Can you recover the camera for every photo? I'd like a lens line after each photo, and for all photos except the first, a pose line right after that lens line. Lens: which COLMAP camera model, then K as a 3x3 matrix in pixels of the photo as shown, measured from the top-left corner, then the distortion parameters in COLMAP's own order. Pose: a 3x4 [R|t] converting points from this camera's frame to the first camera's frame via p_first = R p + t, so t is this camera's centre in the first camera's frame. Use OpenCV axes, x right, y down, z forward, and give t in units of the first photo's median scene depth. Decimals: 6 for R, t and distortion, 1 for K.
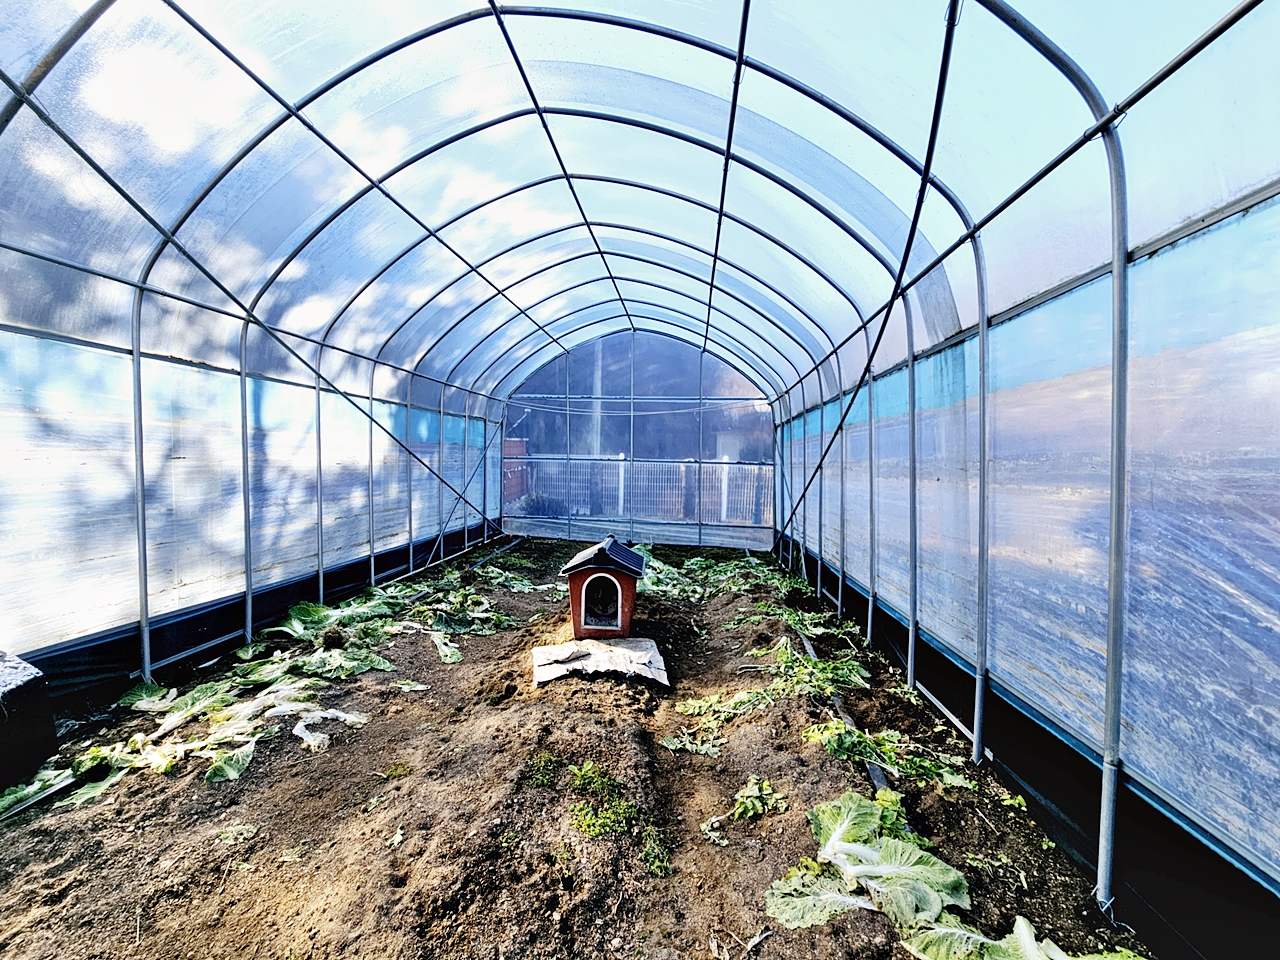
lens RADIAL K [[522.5, 0, 640.0], [0, 522.5, 480.0], [0, 0, 1]] dist [-0.000779, 0.001015]
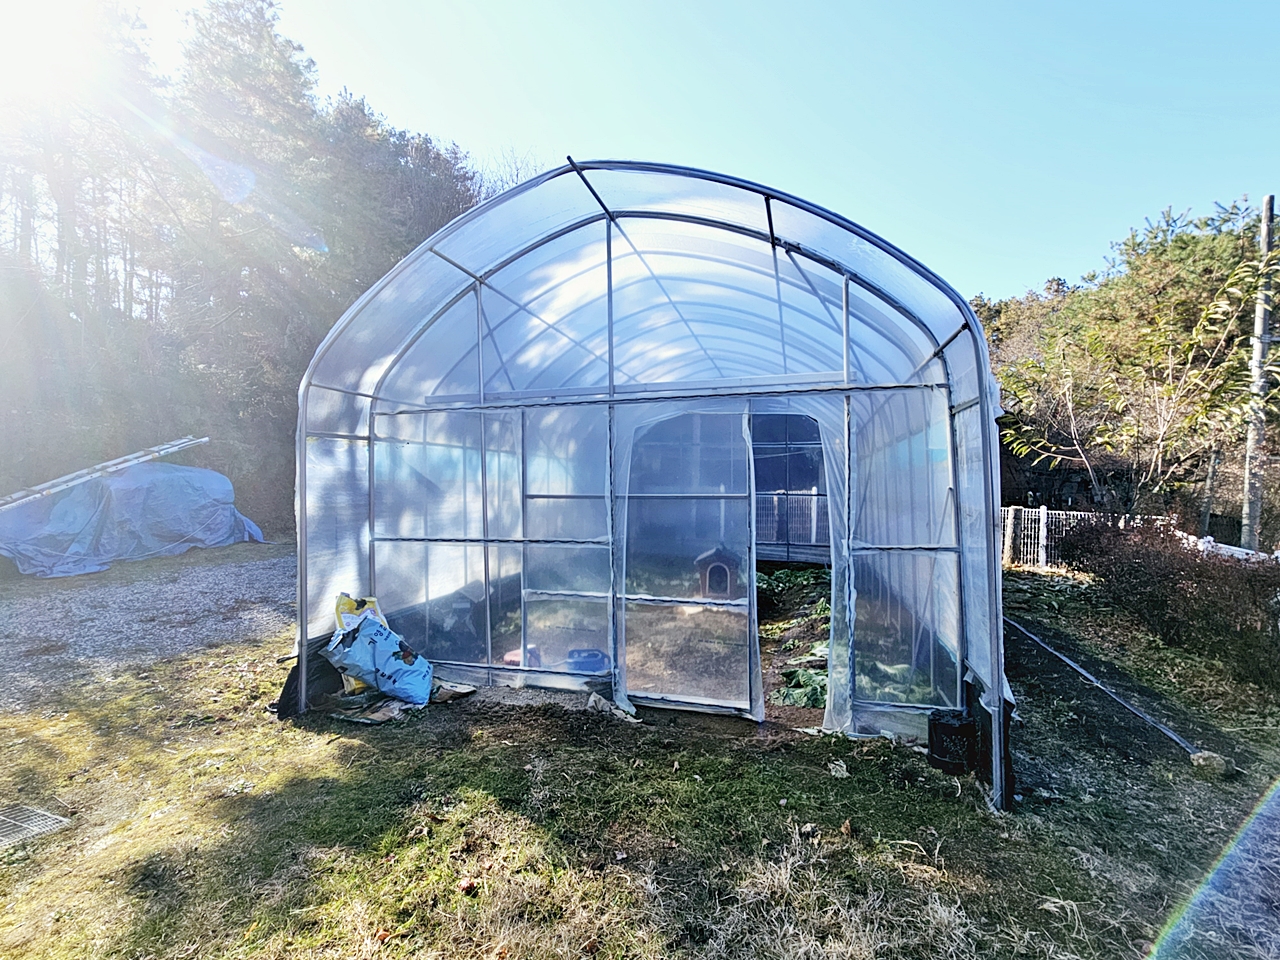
lens RADIAL K [[522.5, 0, 640.0], [0, 522.5, 480.0], [0, 0, 1]] dist [-0.000779, 0.001015]
pose [[0.982557, -0.034393, -0.182755, 0.001425], [0.023895, 0.997952, -0.059340, -0.003397], [0.184421, 0.053938, 0.981366, -0.351124]]
